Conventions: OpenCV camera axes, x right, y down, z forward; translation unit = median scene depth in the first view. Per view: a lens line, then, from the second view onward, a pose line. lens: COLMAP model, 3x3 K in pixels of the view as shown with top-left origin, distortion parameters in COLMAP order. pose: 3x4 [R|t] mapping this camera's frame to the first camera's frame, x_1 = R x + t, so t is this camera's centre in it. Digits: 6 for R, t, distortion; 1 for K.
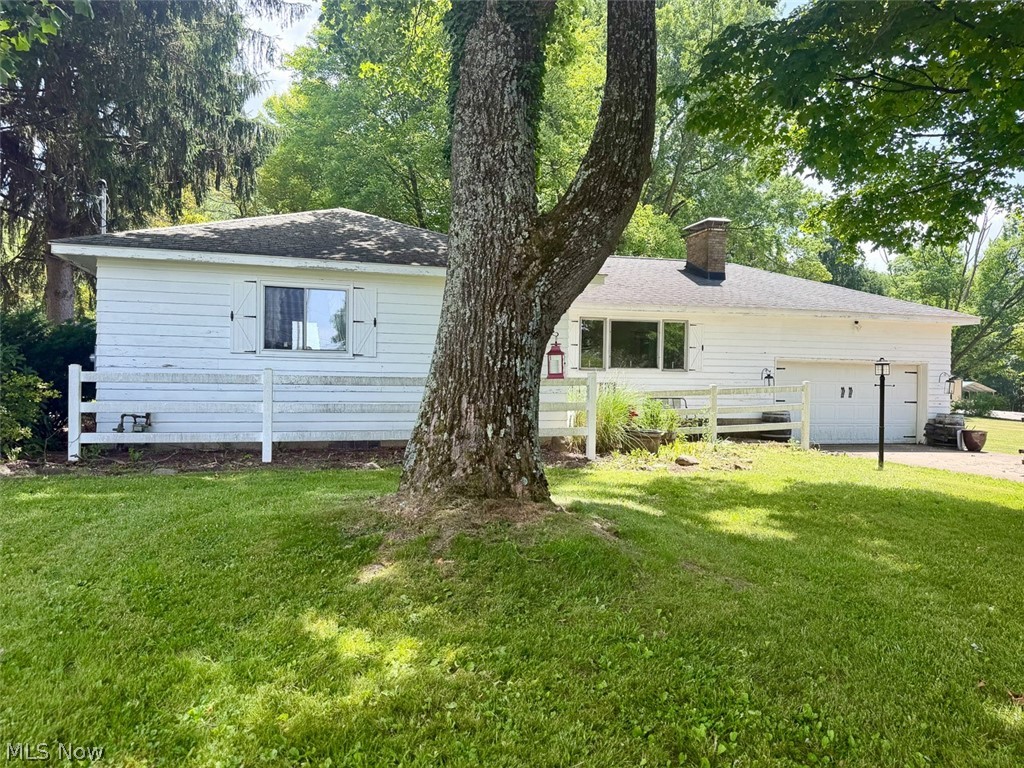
lens RADIAL K [[713.0, 0, 512.0], [0, 713.0, 384.0], [0, 0, 1]] dist [0.108337, -0.140158]
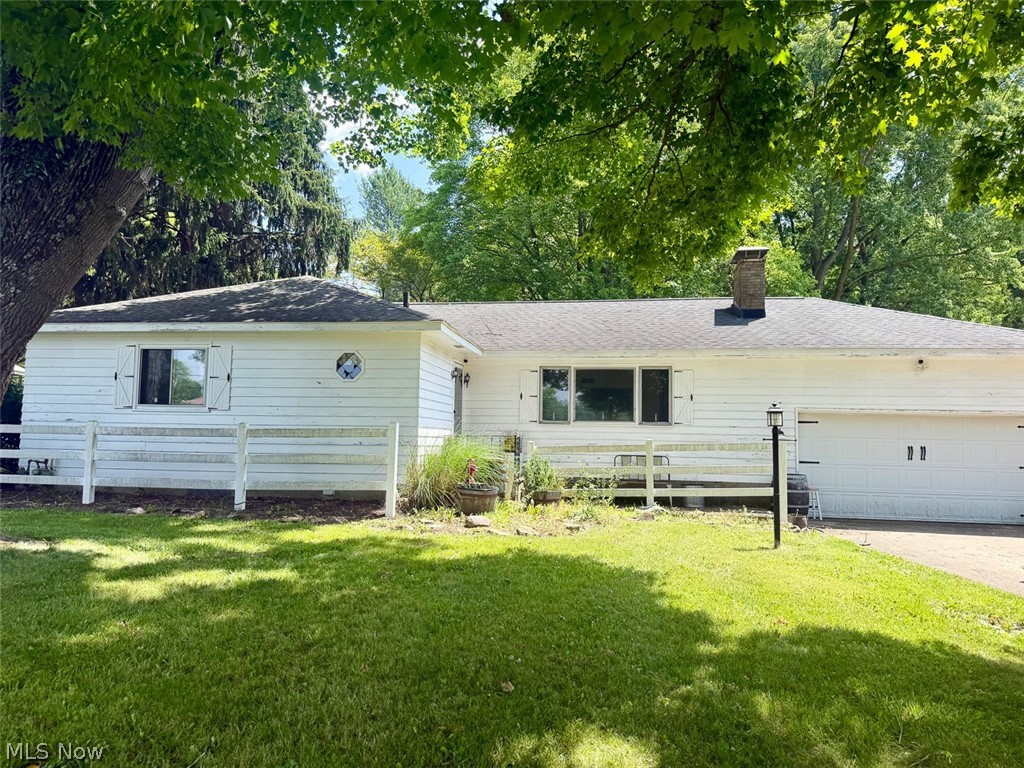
lens RADIAL K [[713.0, 0, 512.0], [0, 713.0, 384.0], [0, 0, 1]] dist [0.108337, -0.140158]
pose [[0.909941, -0.027591, -0.413819, 0.440657], [-0.007548, 0.996518, -0.083039, 0.006547], [0.414669, 0.078684, 0.906564, 0.137172]]
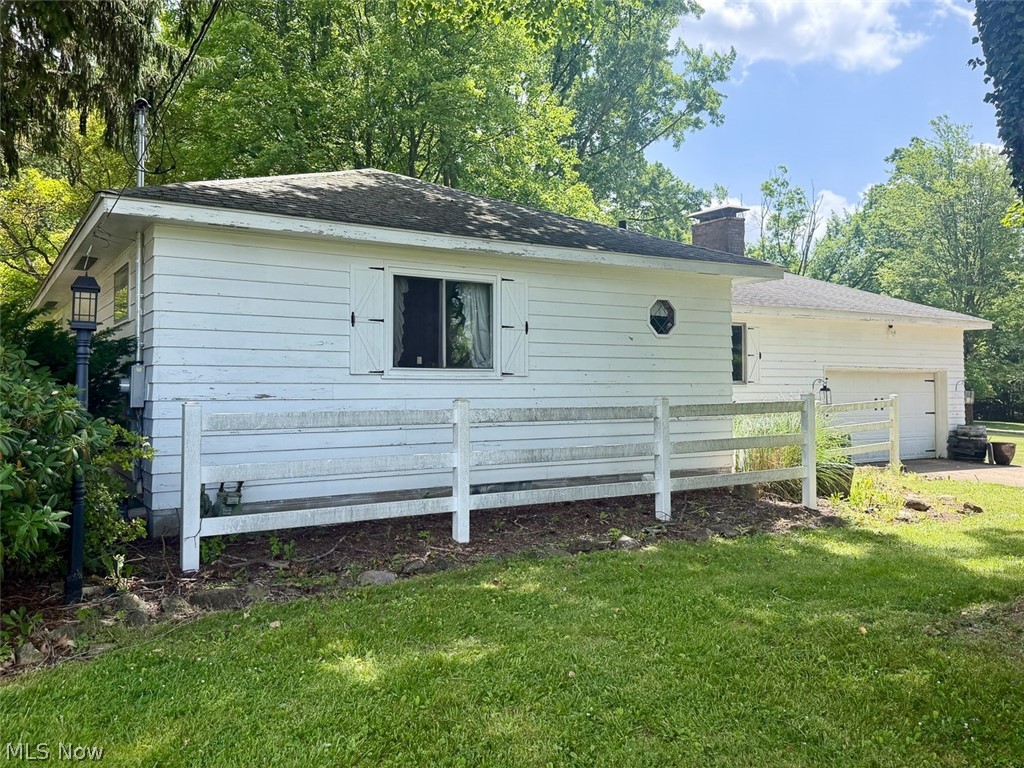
lens RADIAL K [[813.3, 0, 513.8], [0, 813.3, 357.3], [0, 0, 1]] dist [0.099871, -0.003386]
pose [[0.958793, -0.004544, 0.284070, -0.300848], [0.014766, 0.999318, -0.033852, -0.020510], [-0.283722, 0.036651, 0.958206, 0.156995]]
